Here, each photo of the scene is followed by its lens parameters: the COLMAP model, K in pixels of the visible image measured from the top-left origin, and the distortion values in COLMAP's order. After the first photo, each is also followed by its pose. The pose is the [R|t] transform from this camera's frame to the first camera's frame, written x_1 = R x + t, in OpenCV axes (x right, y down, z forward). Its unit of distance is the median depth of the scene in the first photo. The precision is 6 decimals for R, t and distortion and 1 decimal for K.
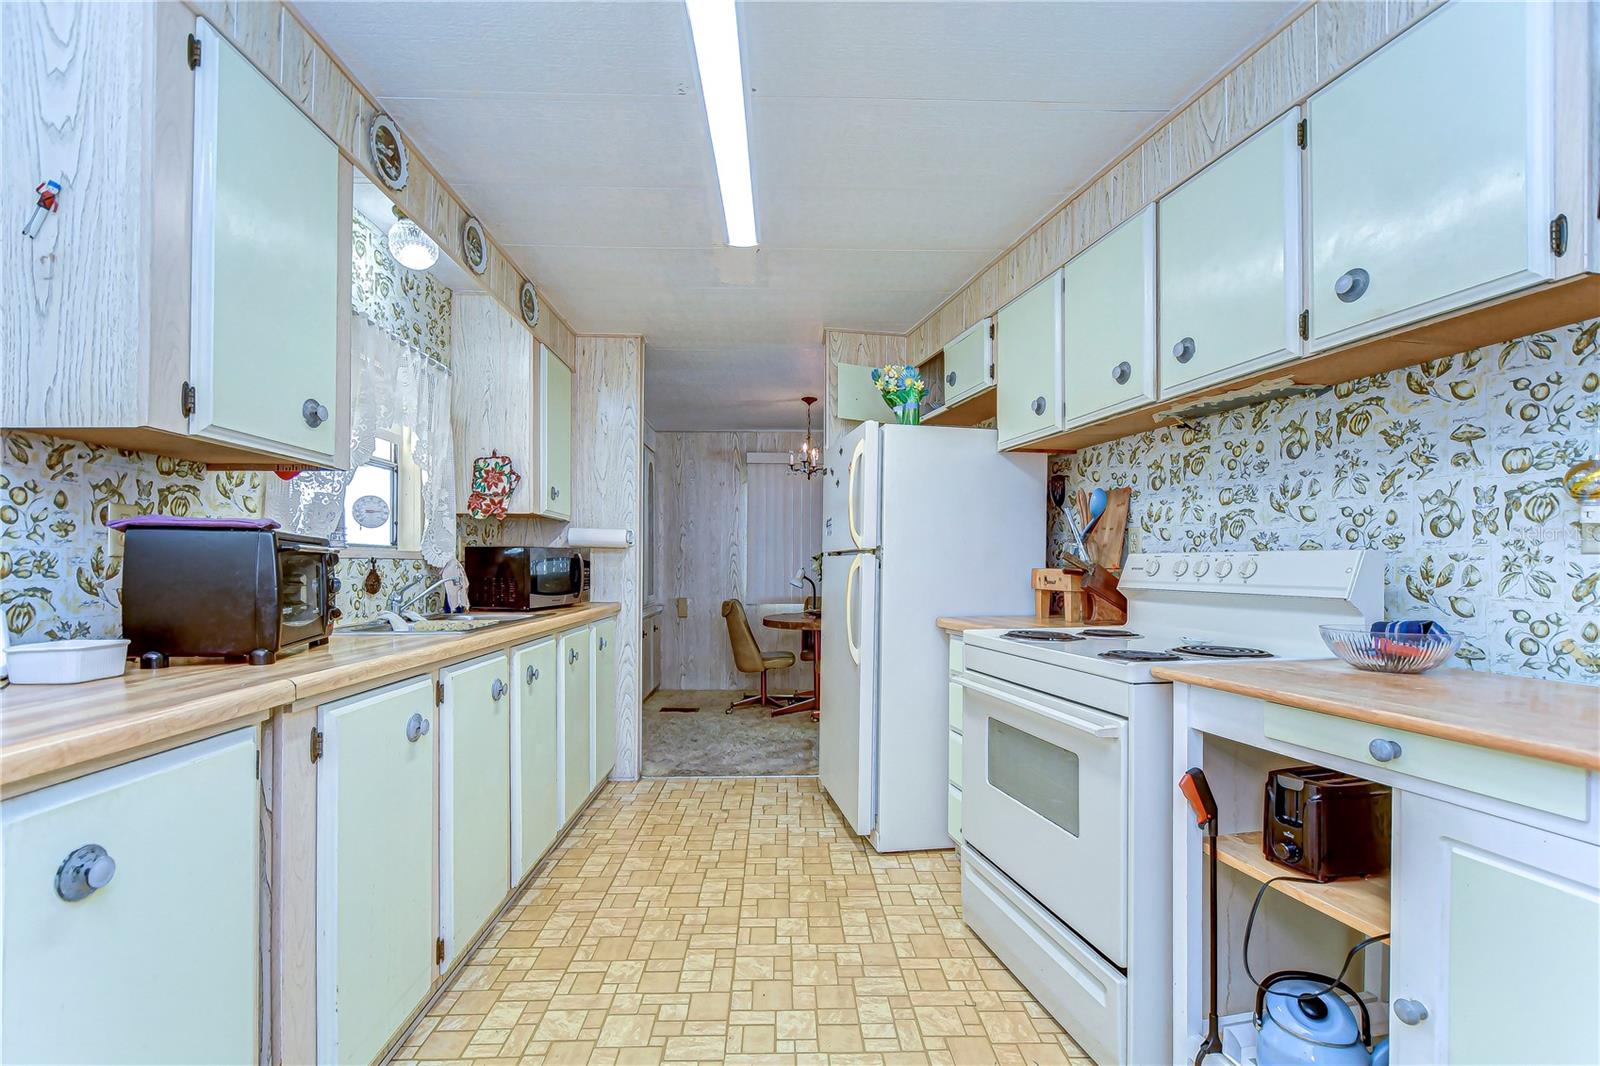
lens RADIAL K [[708.6, 0, 795.5], [0, 708.6, 559.4], [0, 0, 1]] dist [-0.000944, -0.000599]
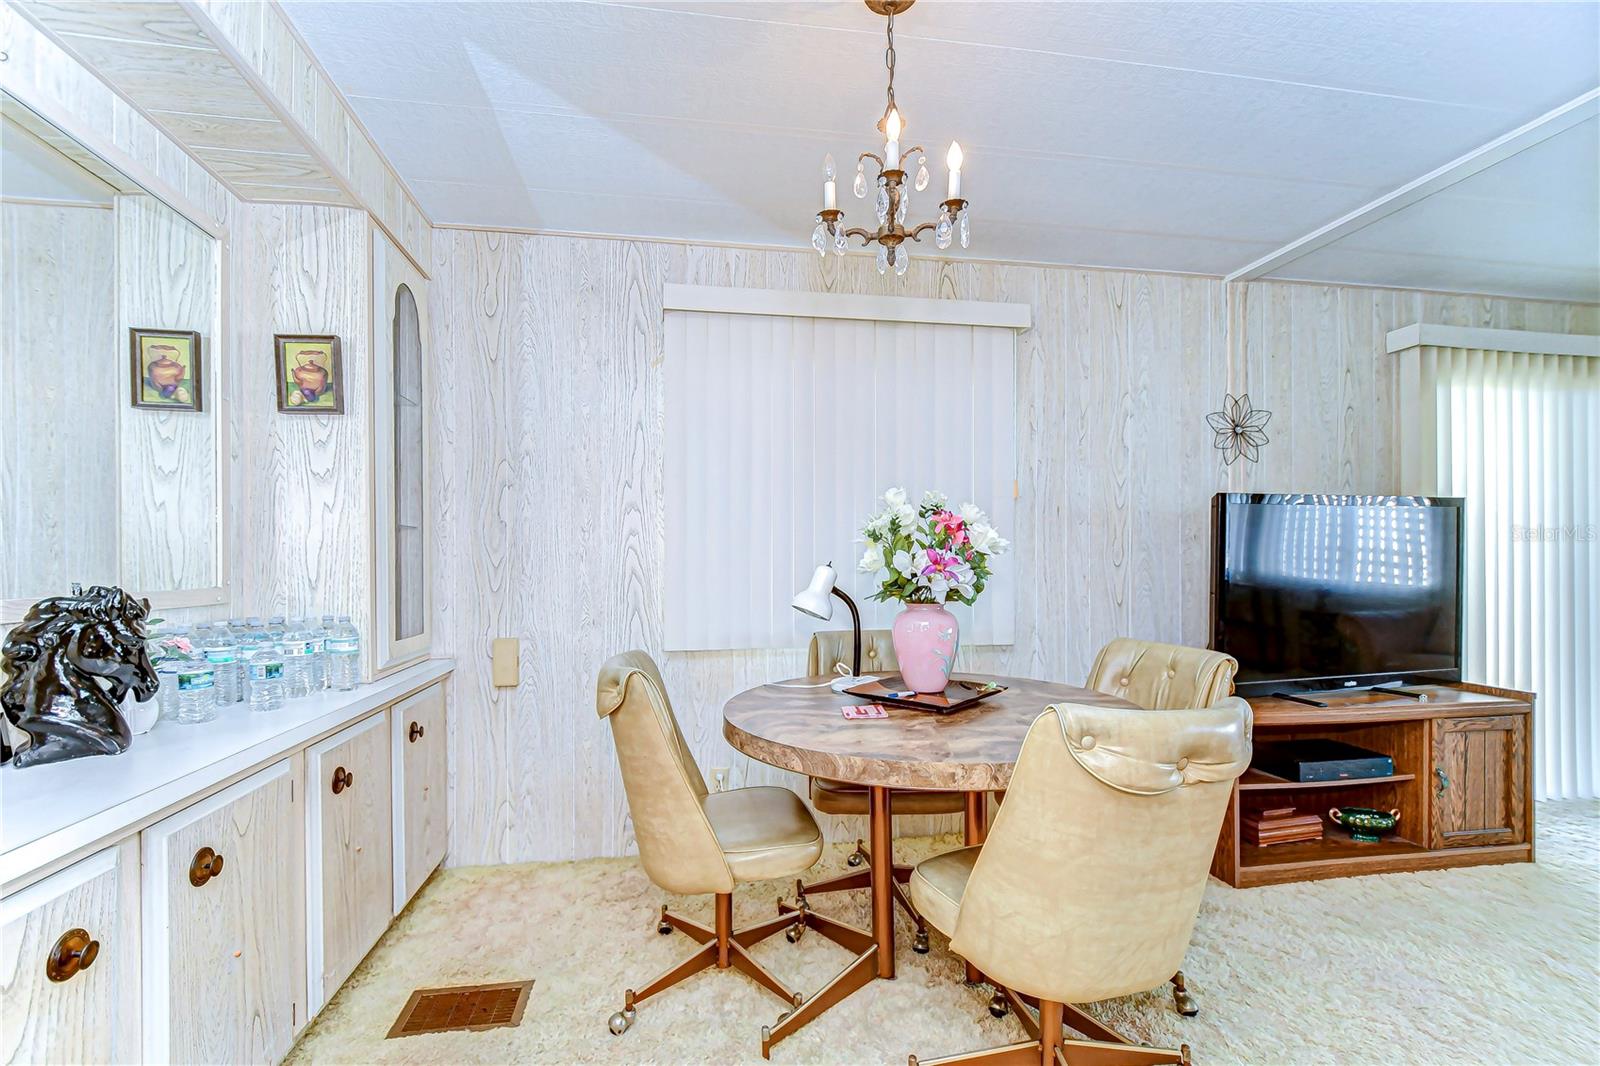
lens RADIAL K [[708.6, 0, 795.5], [0, 708.6, 559.4], [0, 0, 1]] dist [-0.000944, -0.000599]
pose [[0.990407, -0.006291, 0.138037, -0.051981], [0.005360, 0.999960, 0.007115, 0.006813], [-0.138077, -0.006307, 0.990401, 0.594715]]
